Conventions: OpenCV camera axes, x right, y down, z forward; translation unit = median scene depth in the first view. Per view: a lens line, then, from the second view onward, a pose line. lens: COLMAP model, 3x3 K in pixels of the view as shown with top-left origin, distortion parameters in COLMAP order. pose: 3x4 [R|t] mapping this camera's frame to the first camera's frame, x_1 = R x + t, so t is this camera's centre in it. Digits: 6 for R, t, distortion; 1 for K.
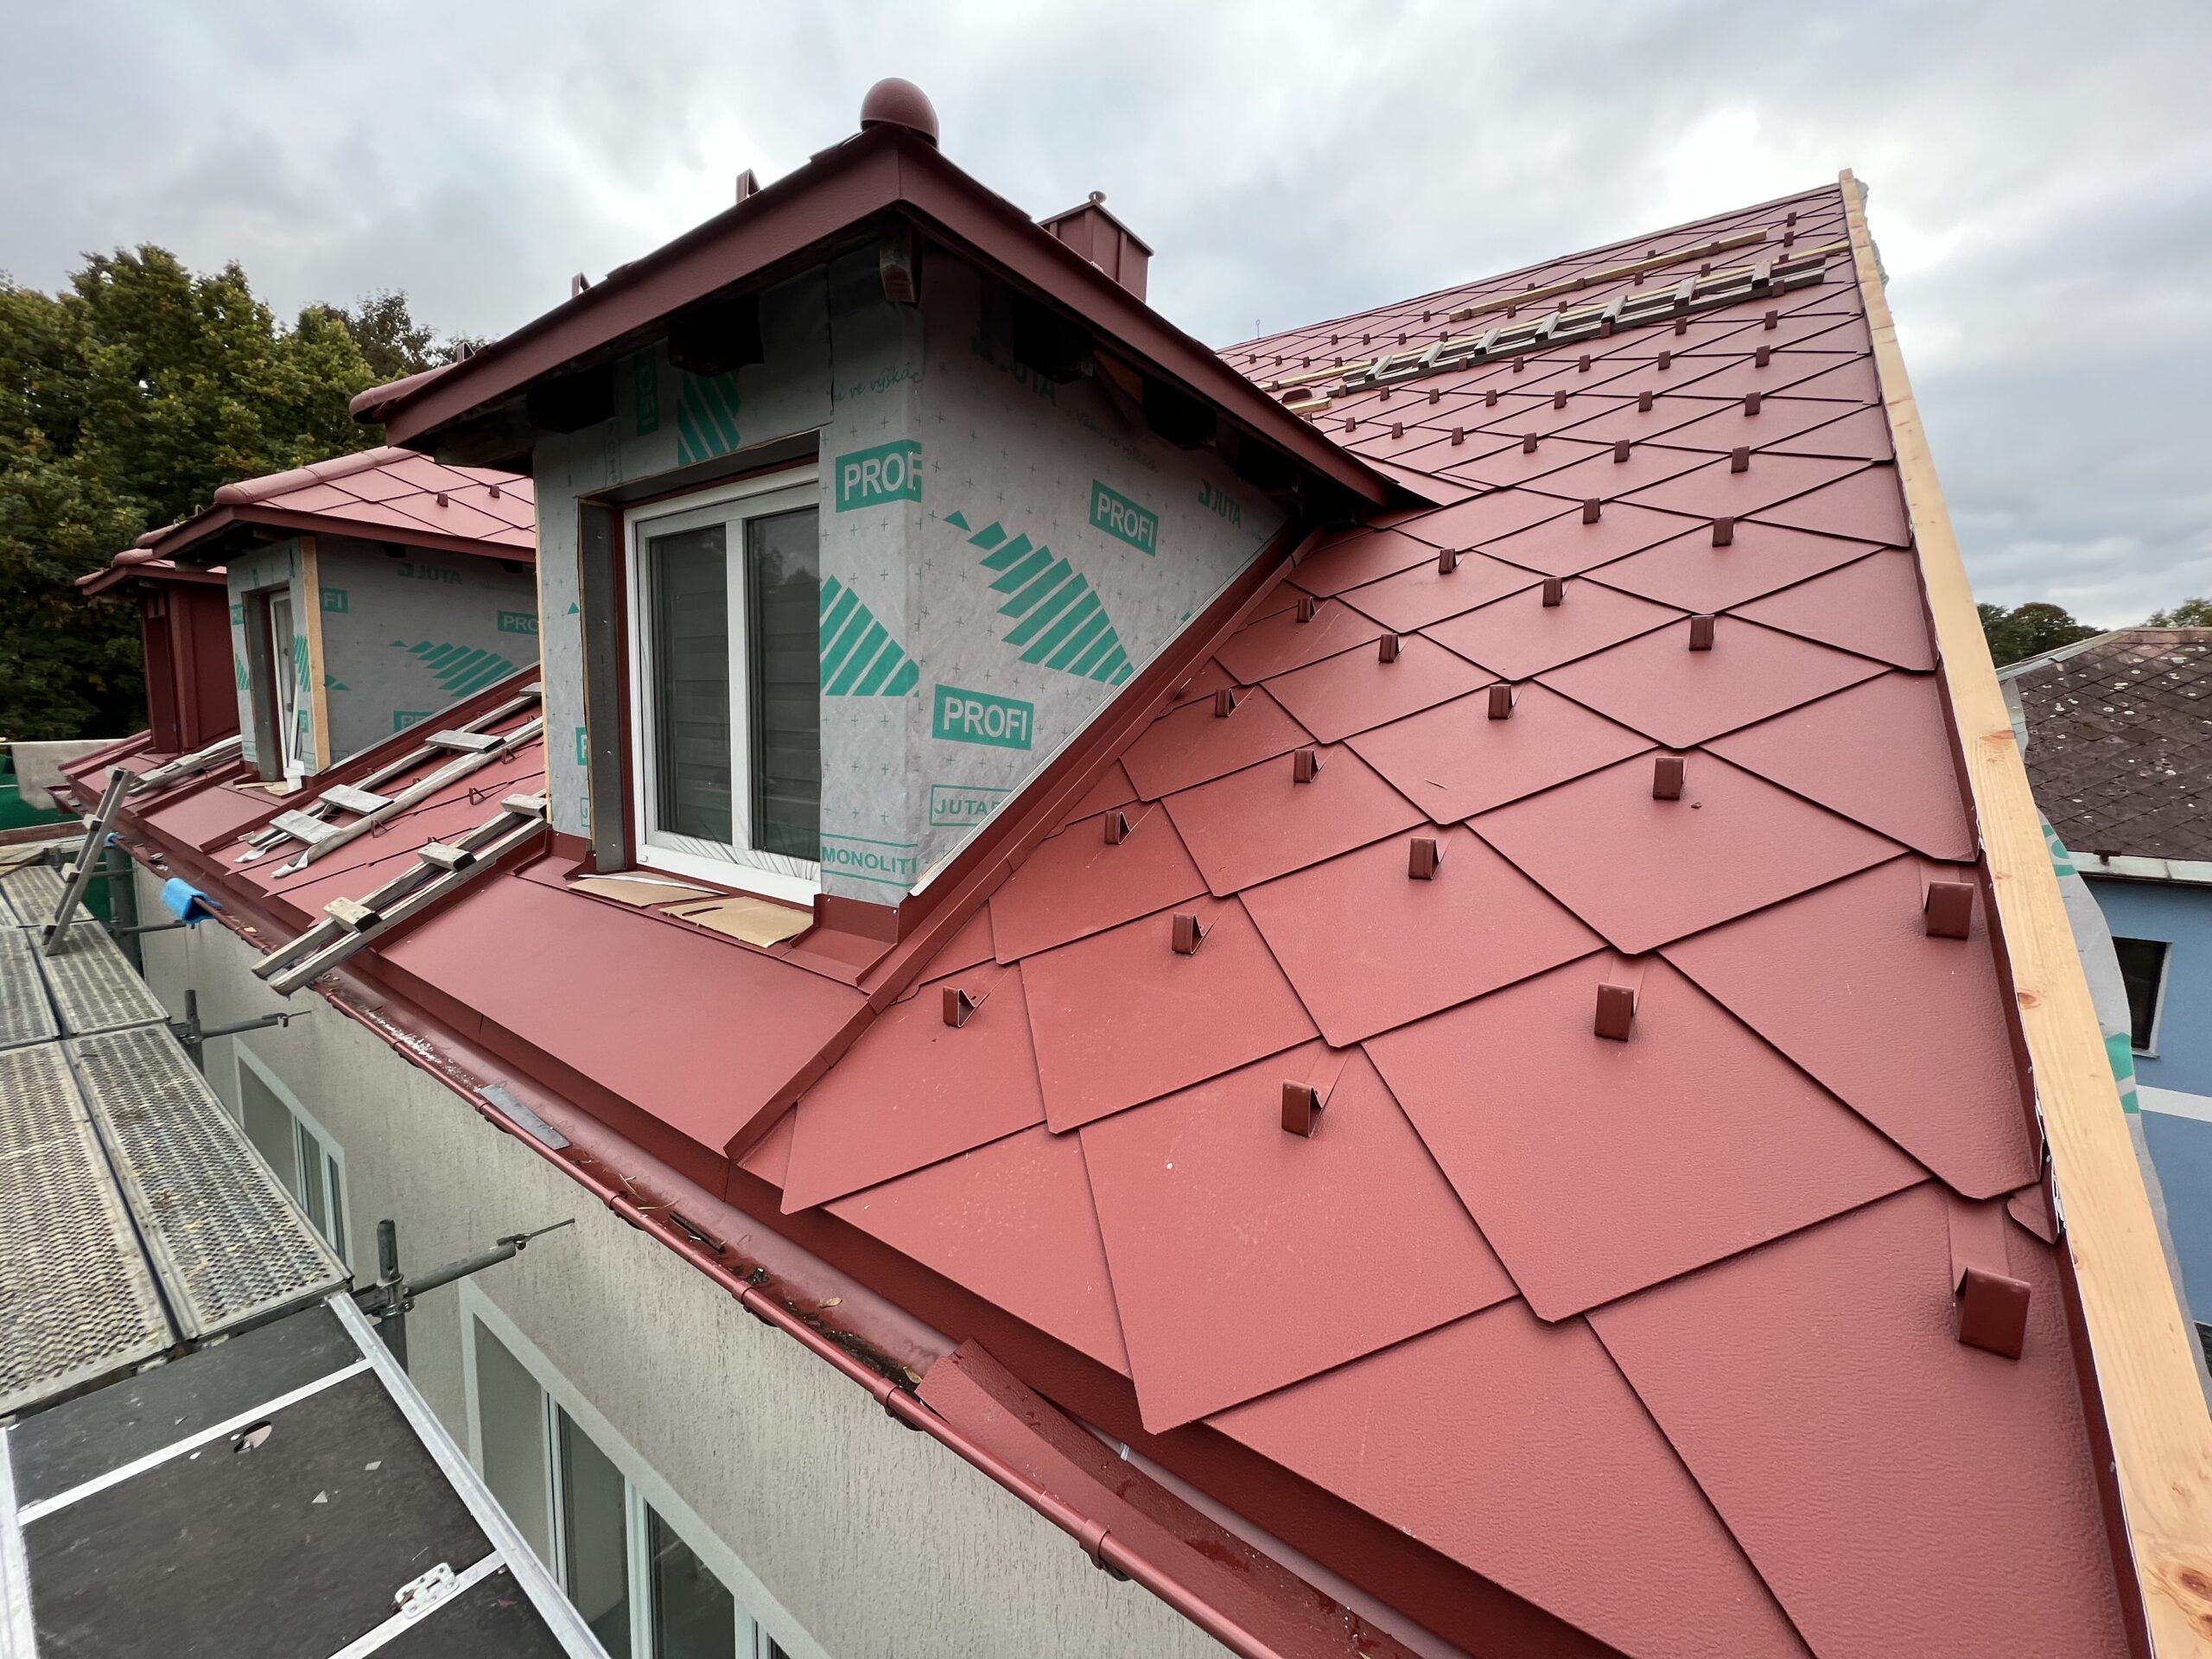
lens RADIAL K [[844.5, 0, 1106.0], [0, 844.5, 829.5], [0, 0, 1]] dist [-0.011706, -0.000116]
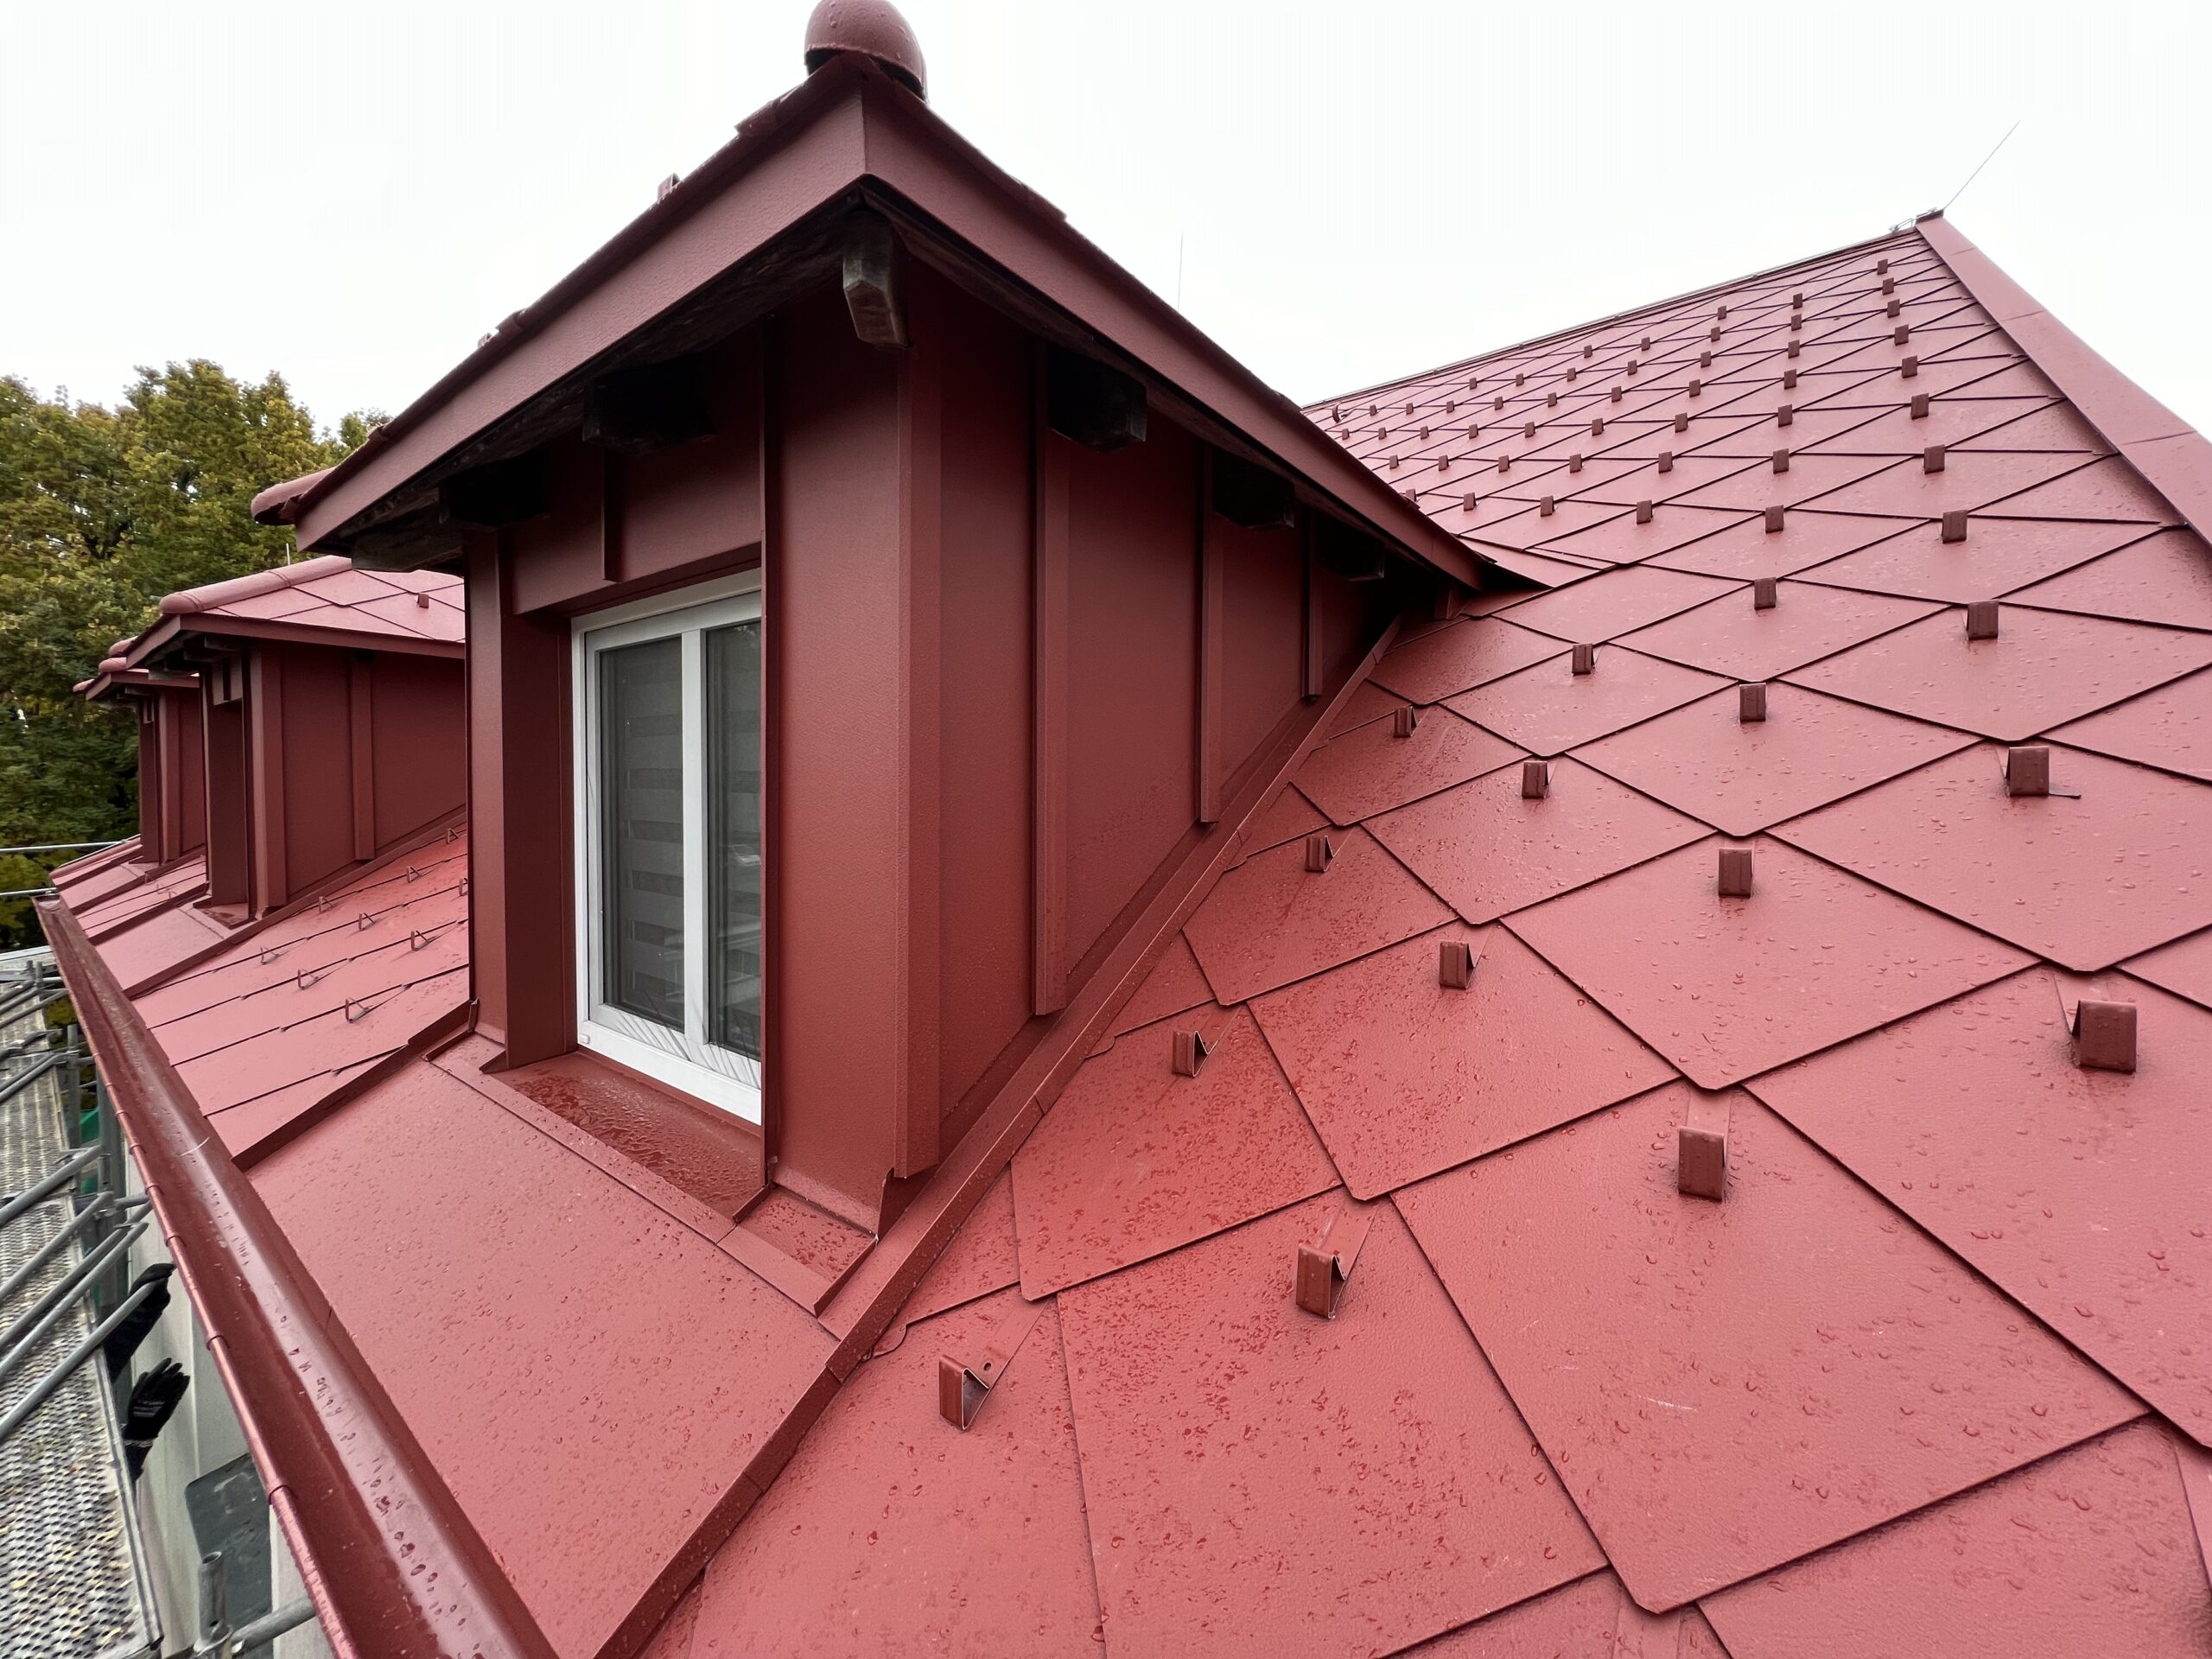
lens RADIAL K [[844.5, 0, 1106.0], [0, 844.5, 829.5], [0, 0, 1]] dist [-0.011706, -0.000116]
pose [[0.999520, -0.016362, -0.026308, -0.020282], [0.014204, 0.996677, -0.080203, -0.075377], [0.027532, 0.079791, 0.996431, 0.156381]]
